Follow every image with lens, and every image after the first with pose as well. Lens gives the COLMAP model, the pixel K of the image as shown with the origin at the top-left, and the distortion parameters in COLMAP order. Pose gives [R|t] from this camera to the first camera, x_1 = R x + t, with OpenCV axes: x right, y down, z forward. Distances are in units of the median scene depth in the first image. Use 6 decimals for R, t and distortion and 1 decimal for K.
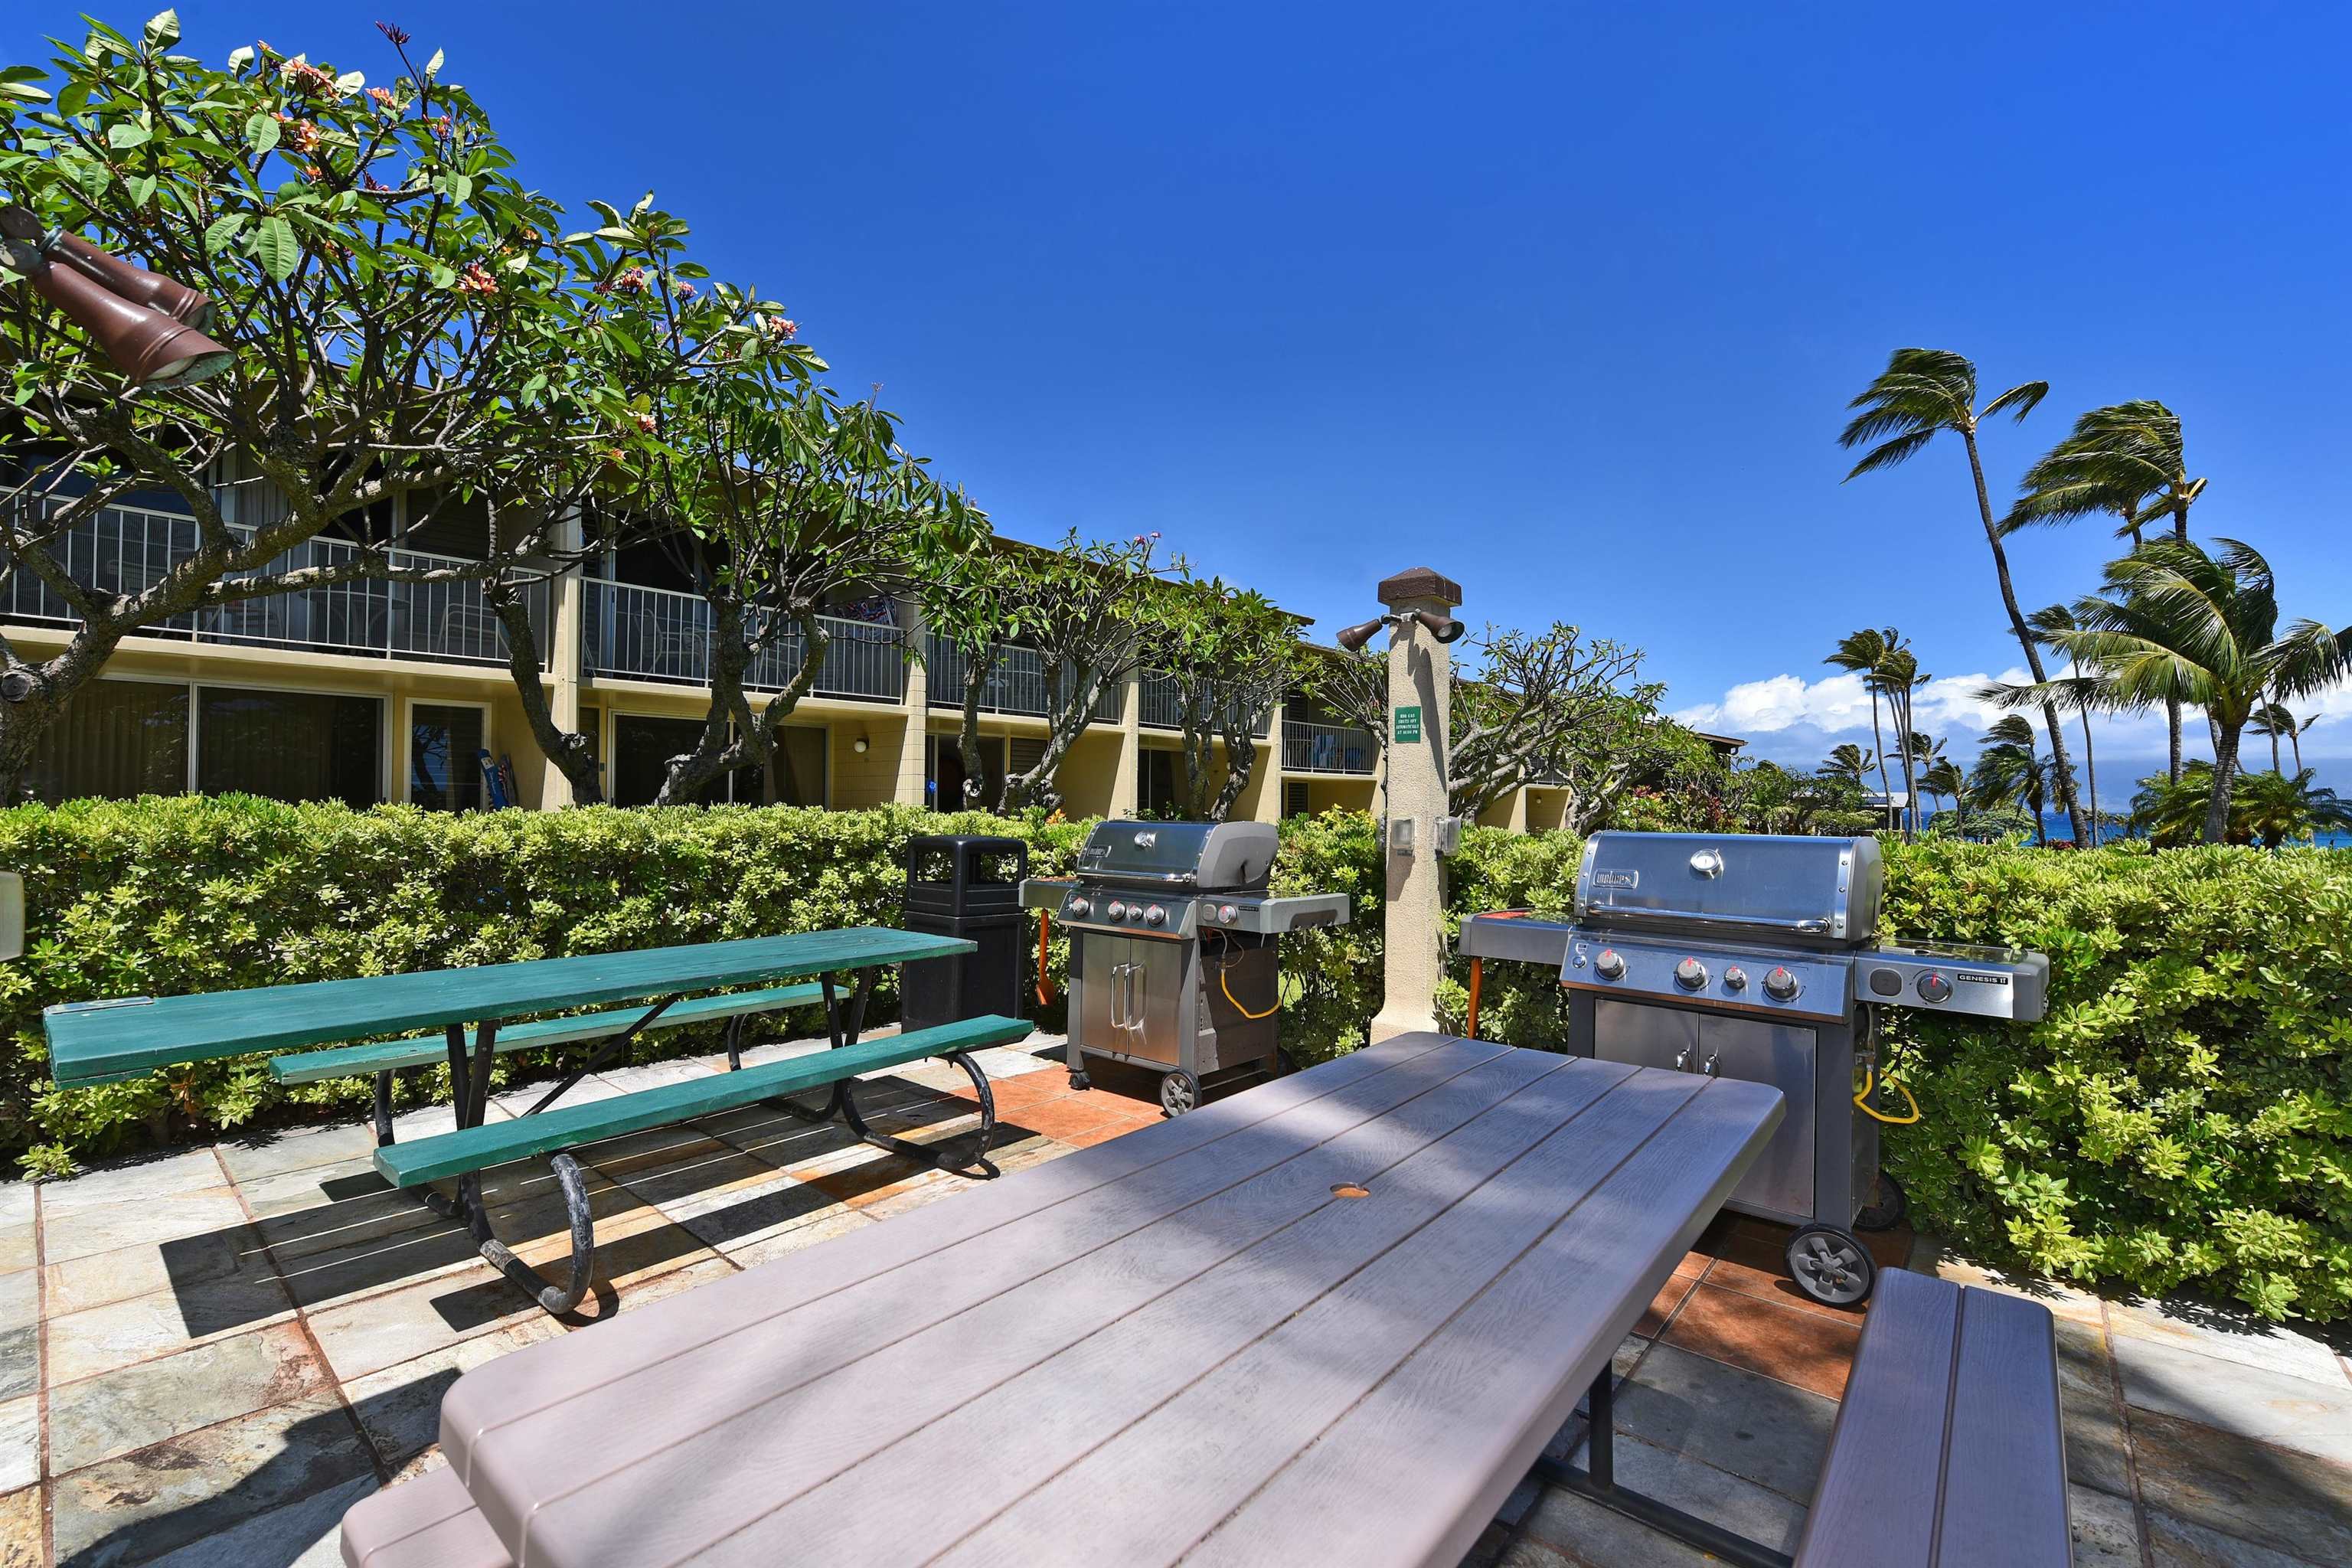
lens RADIAL K [[988.9, 0, 1173.7], [0, 988.9, 791.0], [0, 0, 1]] dist [-0.002293, -0.000487]
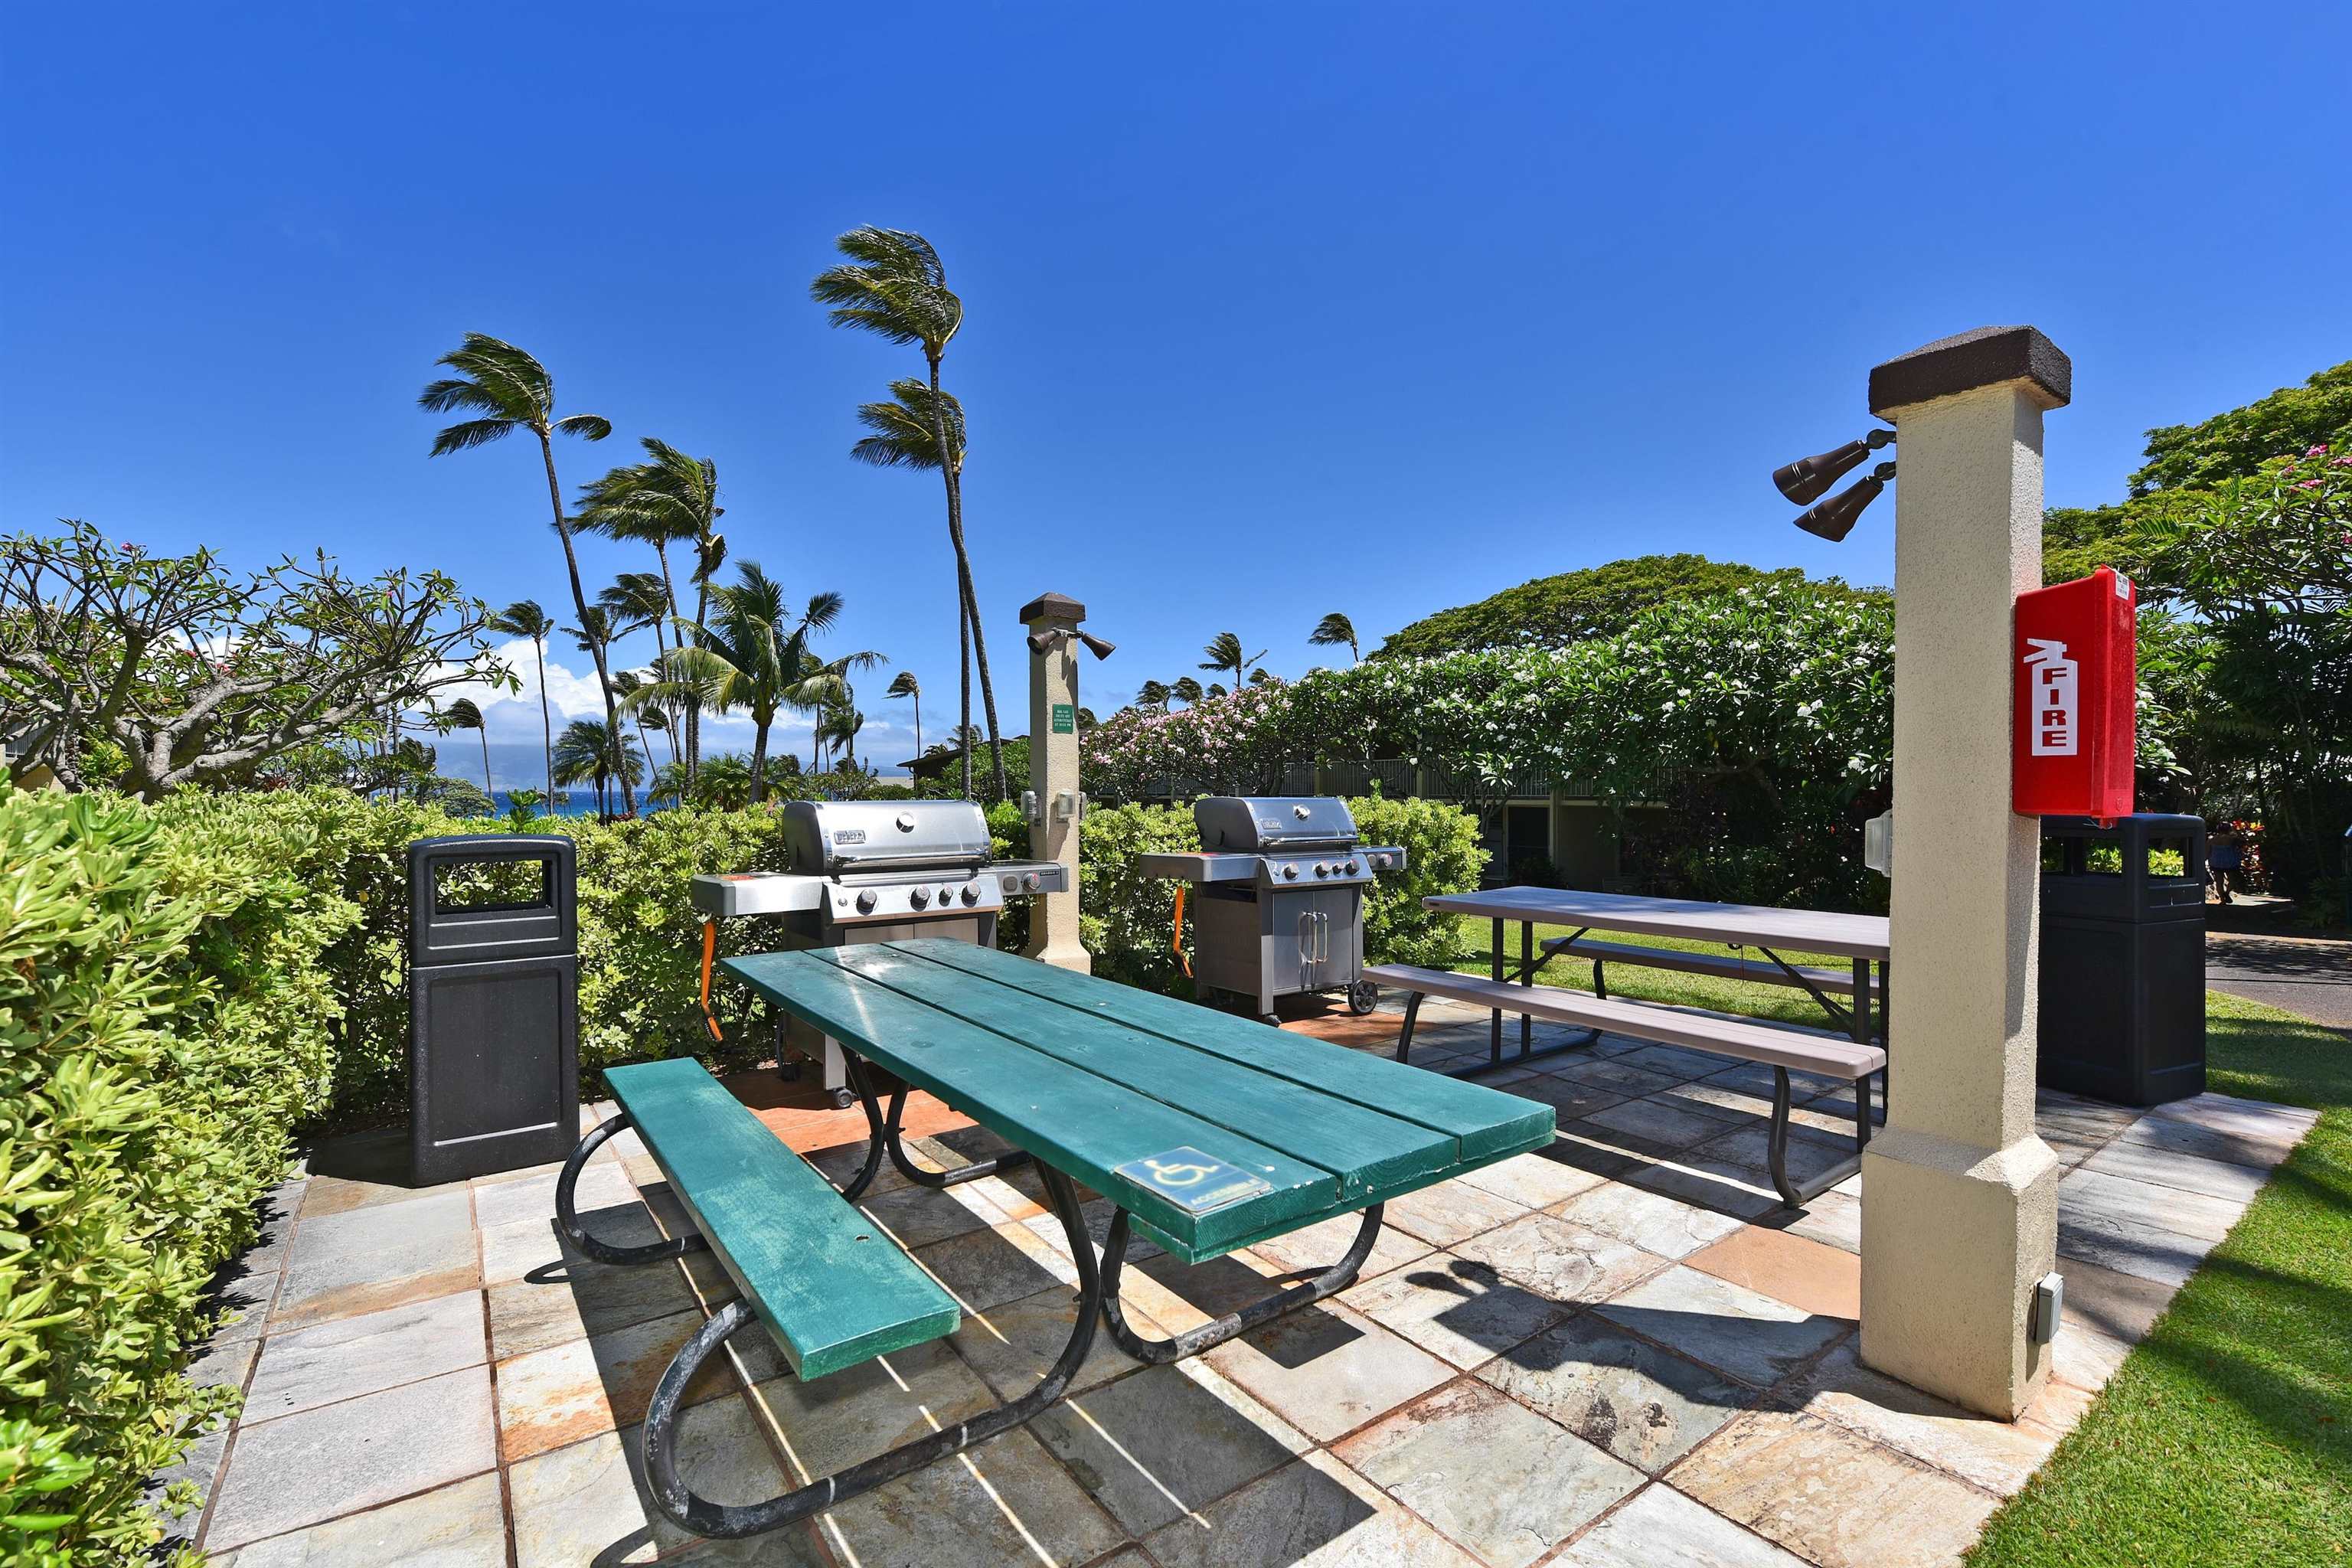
lens RADIAL K [[1037.0, 0, 1168.5], [0, 1037.0, 803.9], [0, 0, 1]] dist [-0.004809, -0.000281]
pose [[0.232749, -0.018047, 0.972369, -0.164829], [-0.011510, 0.999707, 0.021309, 0.001786], [-0.972469, -0.016152, 0.232473, 0.091565]]
